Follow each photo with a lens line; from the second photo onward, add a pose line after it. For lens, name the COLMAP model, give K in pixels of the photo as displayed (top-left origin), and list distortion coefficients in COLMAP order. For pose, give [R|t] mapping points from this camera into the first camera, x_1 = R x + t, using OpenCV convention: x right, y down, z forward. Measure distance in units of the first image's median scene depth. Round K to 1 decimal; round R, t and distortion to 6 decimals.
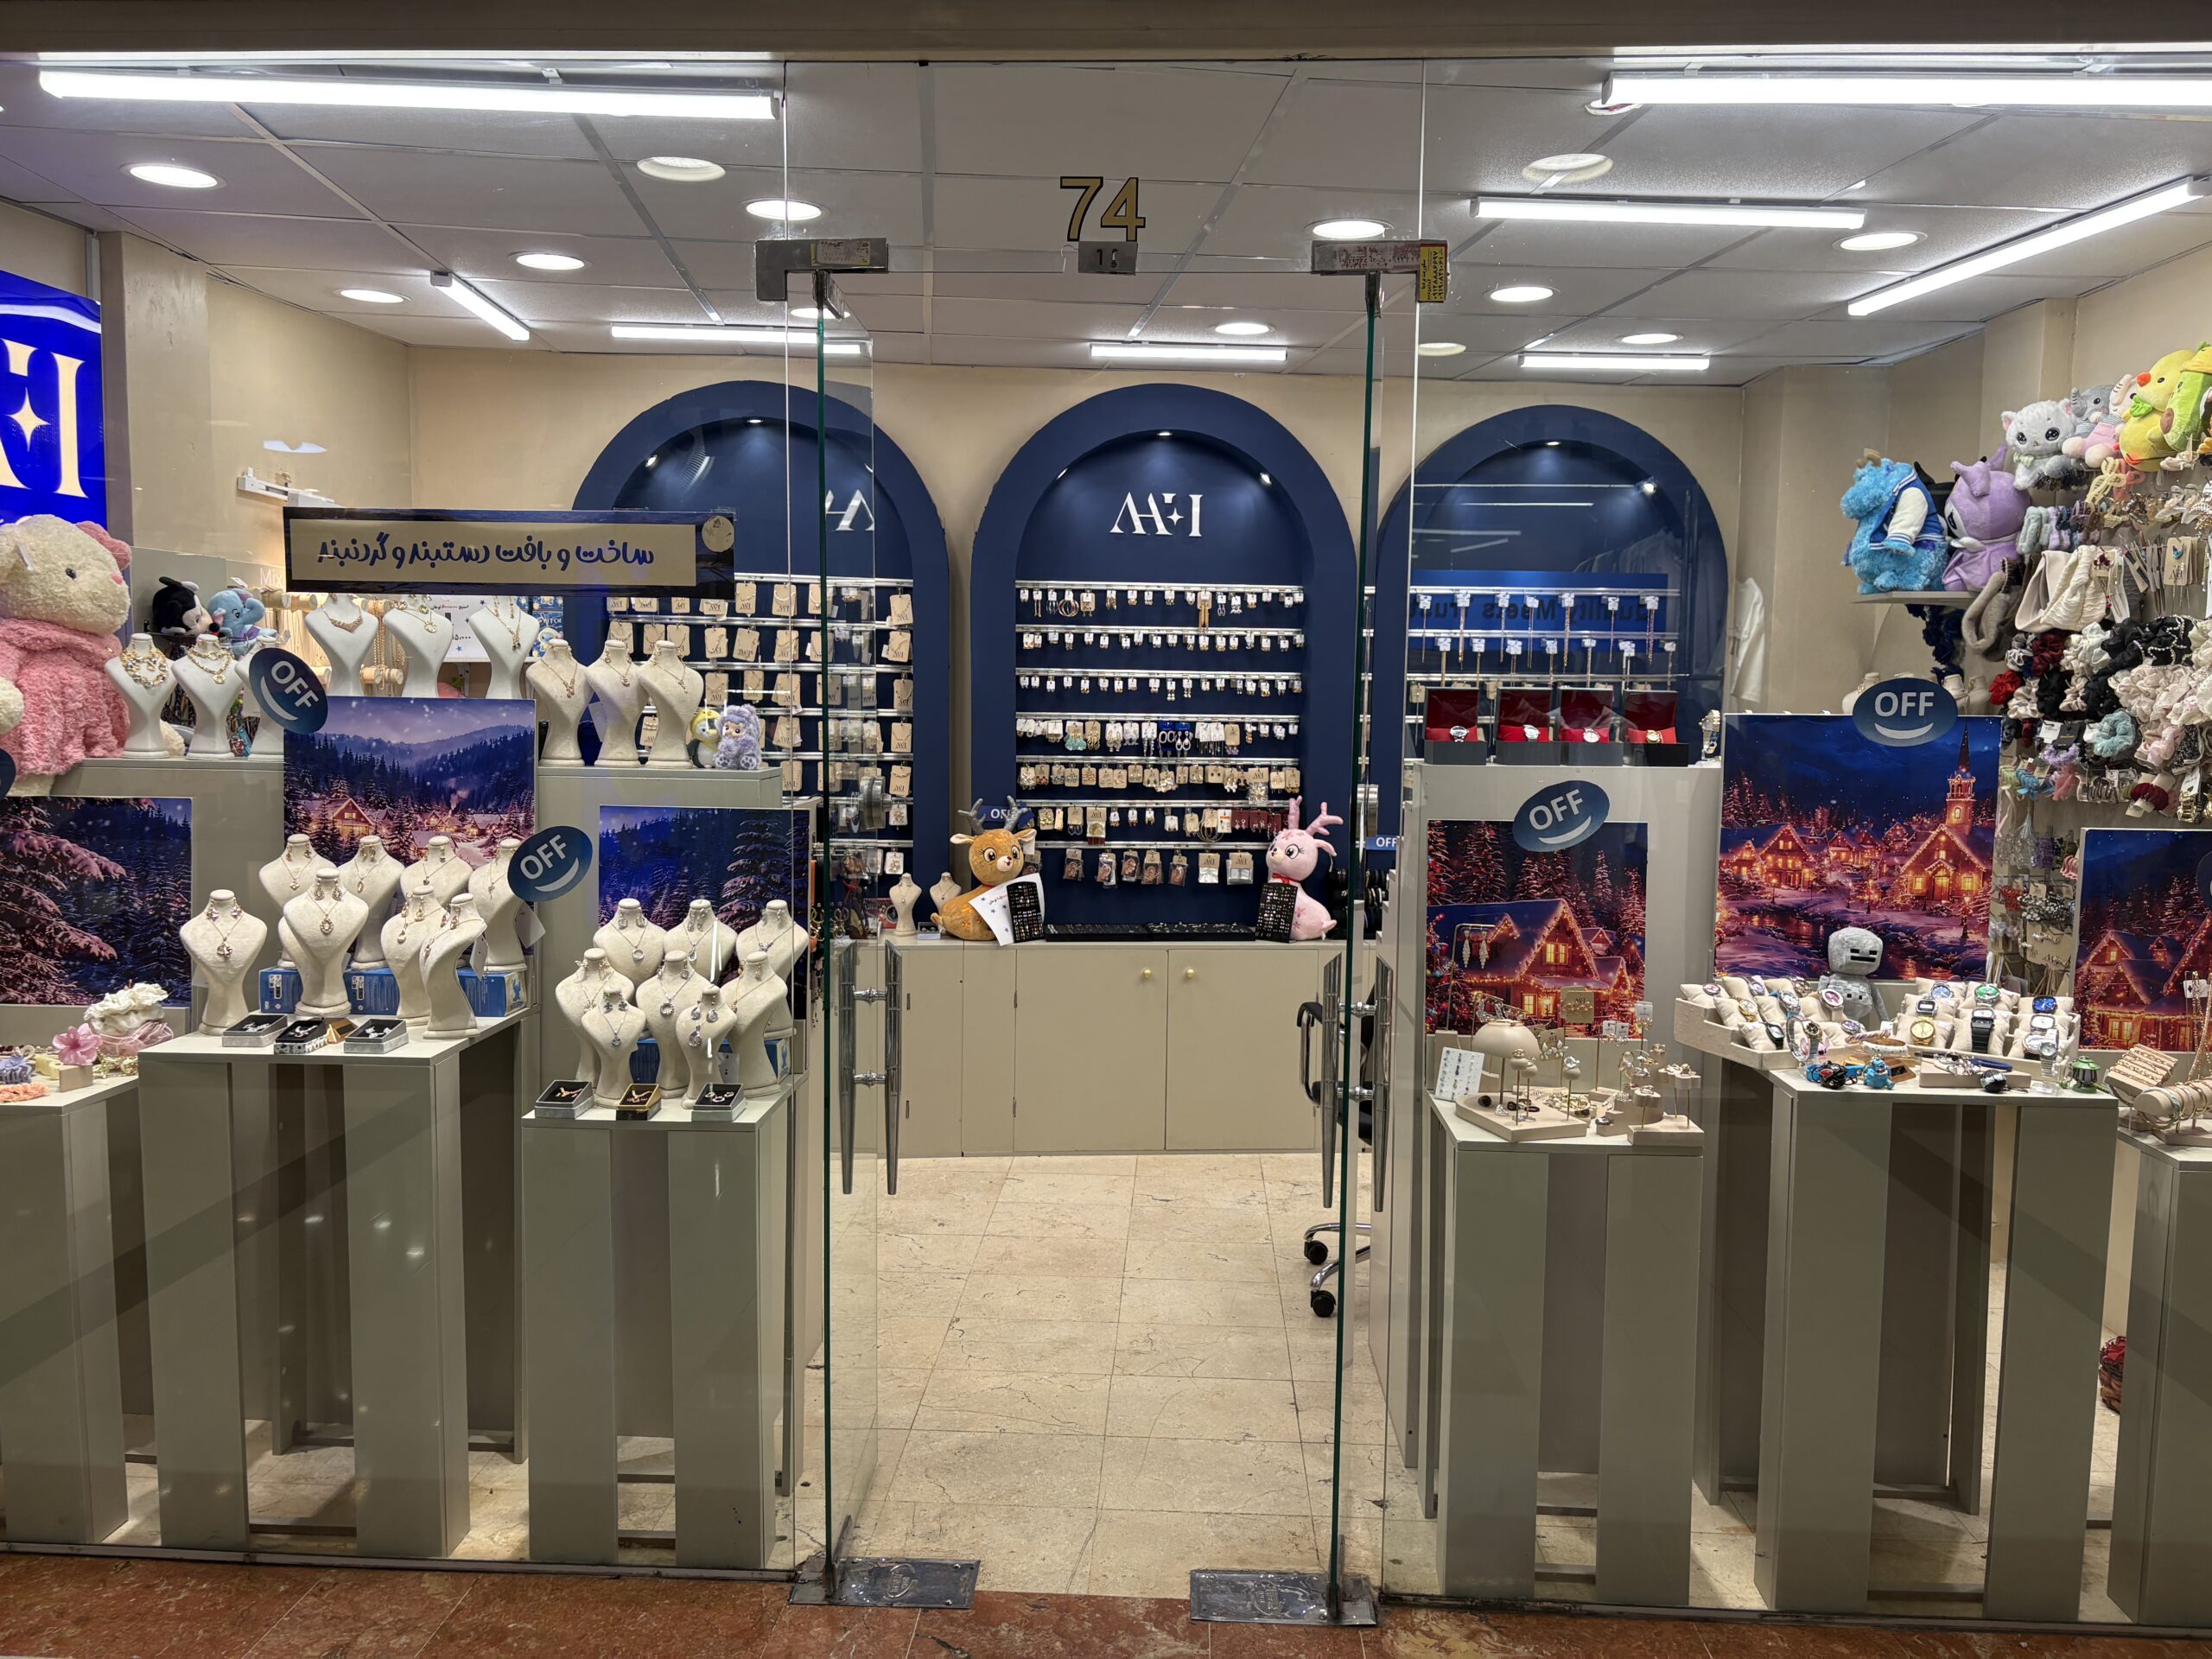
lens RADIAL K [[1680.4, 0, 1103.7], [0, 1680.4, 815.1], [0, 0, 1]] dist [0.007687, 0.003574]
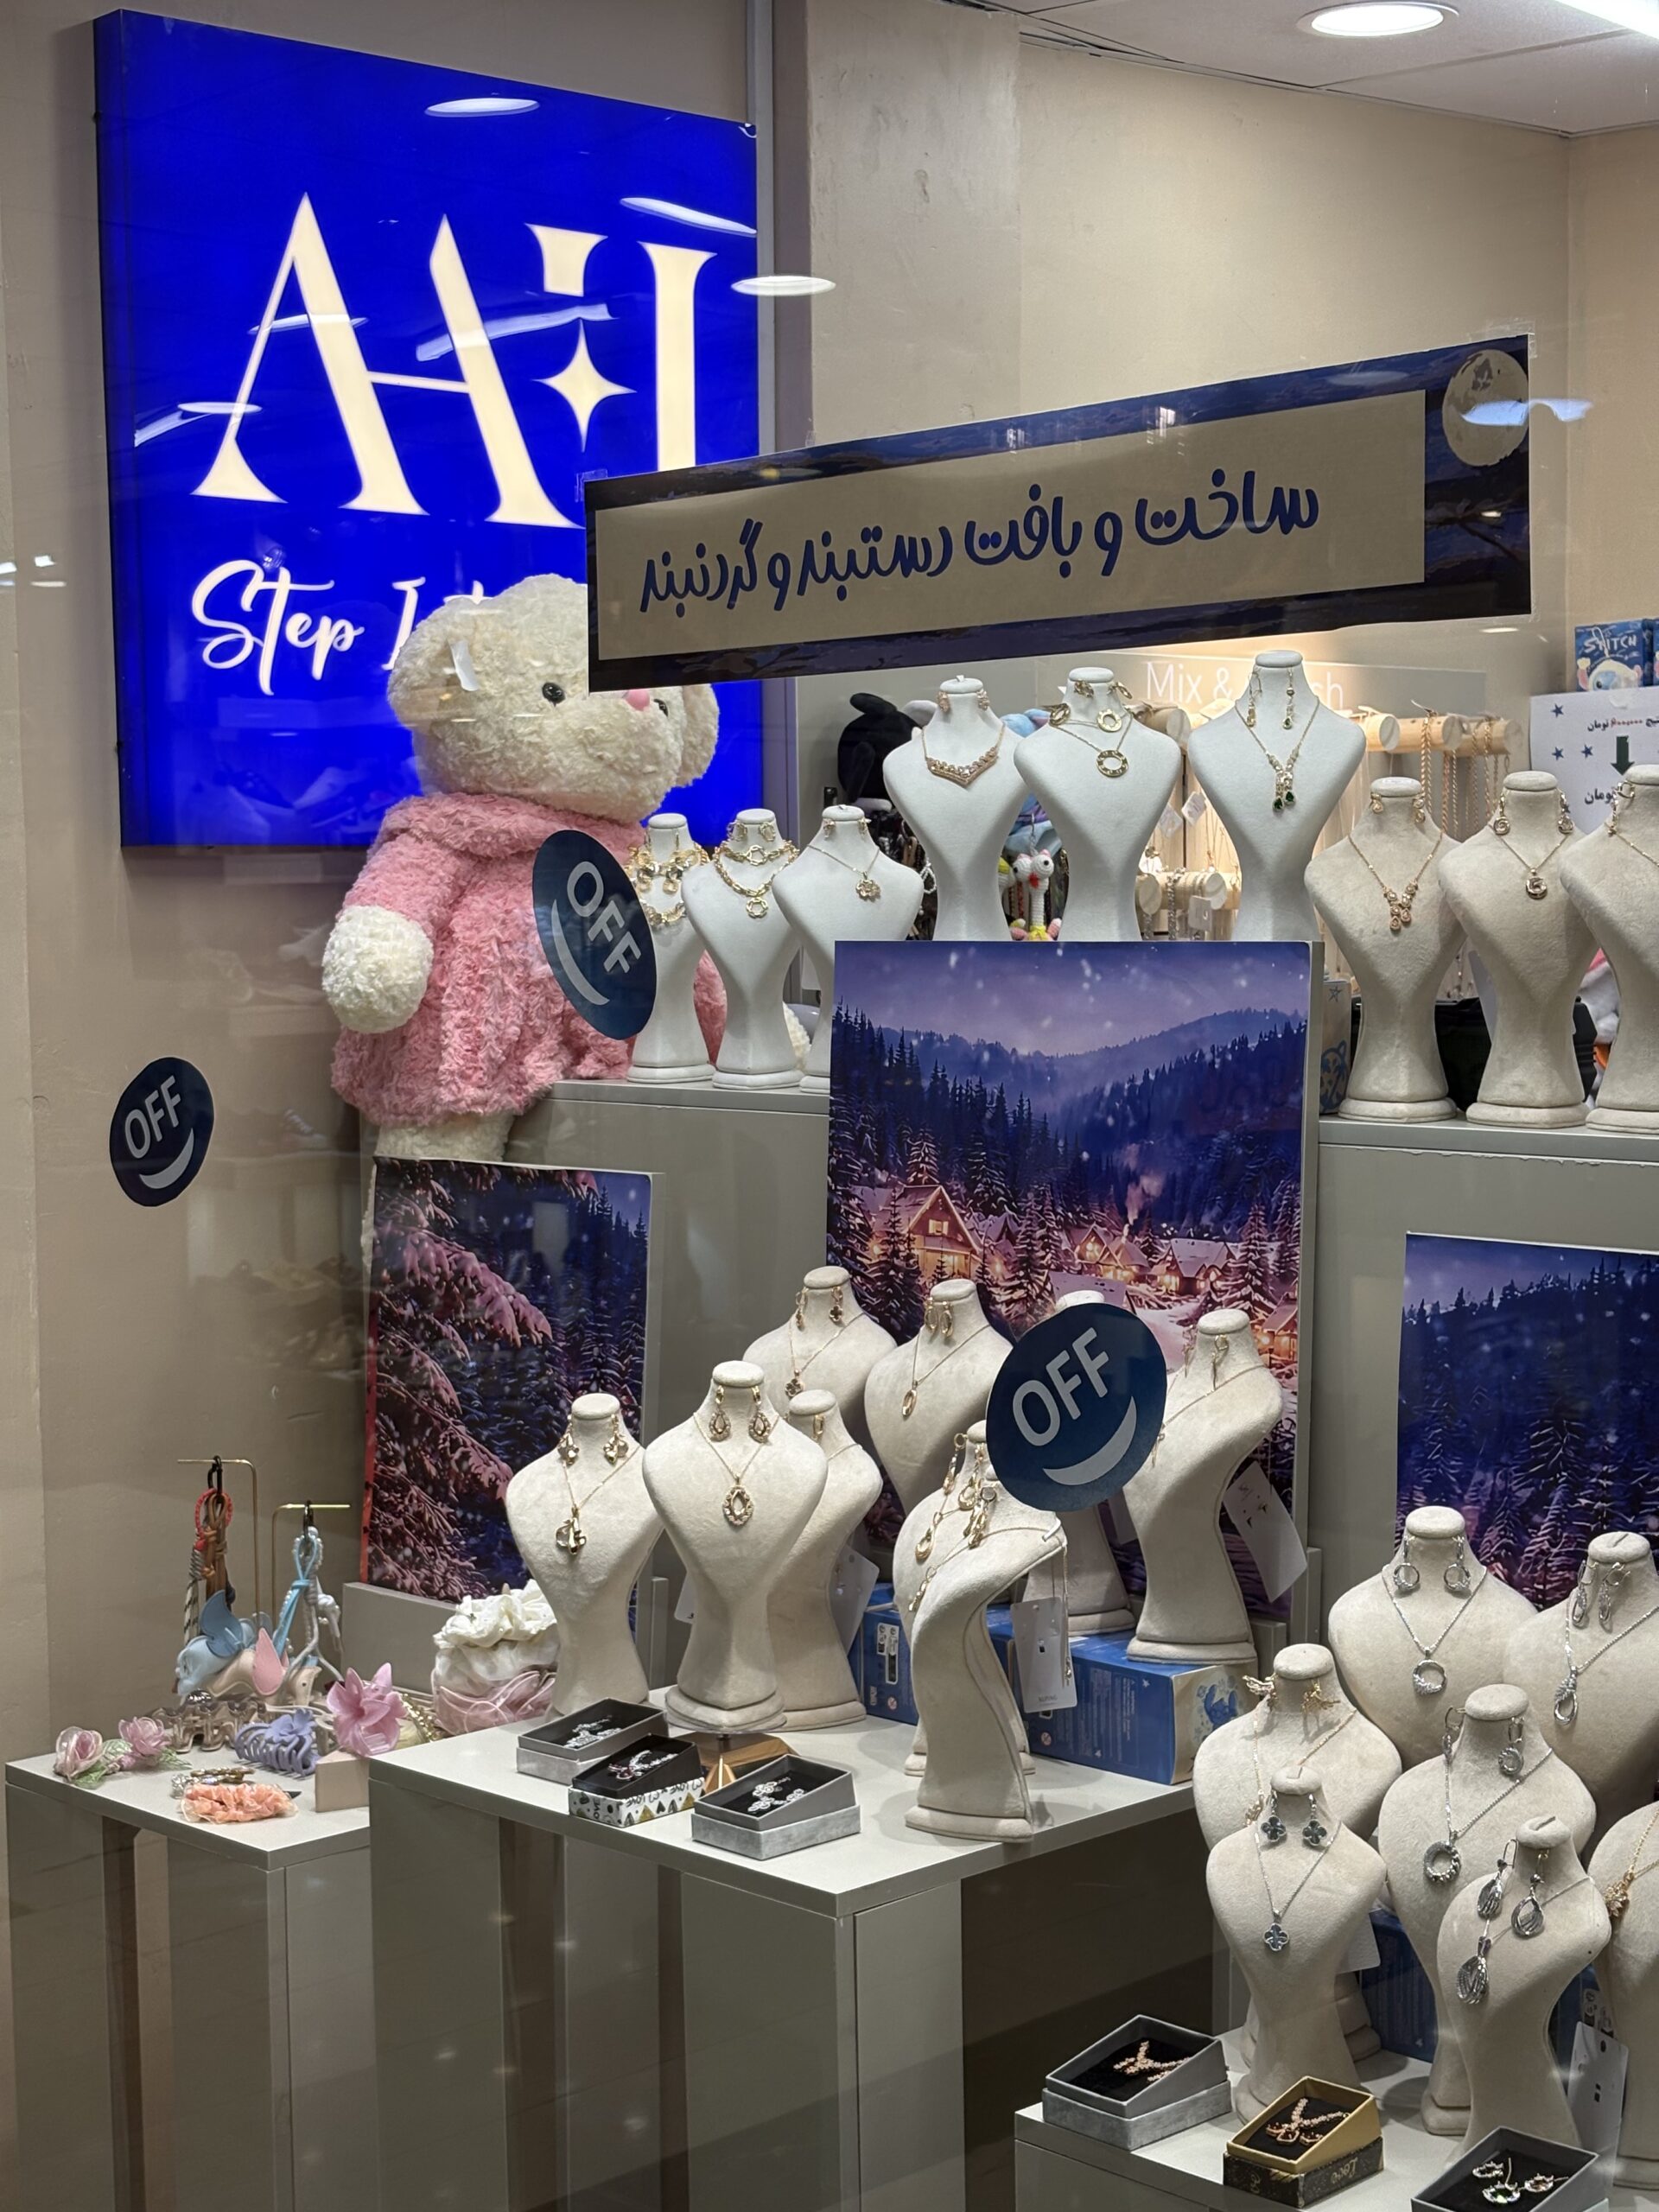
lens RADIAL K [[3296.1, 0, 829.5], [0, 3296.1, 1106.0], [0, 0, 1]] dist [0.255645, -1.059087]
pose [[0.722437, 0.018613, -0.691186, 0.098798], [-0.029381, 0.999561, -0.003792, -0.026318], [0.690812, 0.023048, 0.722667, 0.397007]]
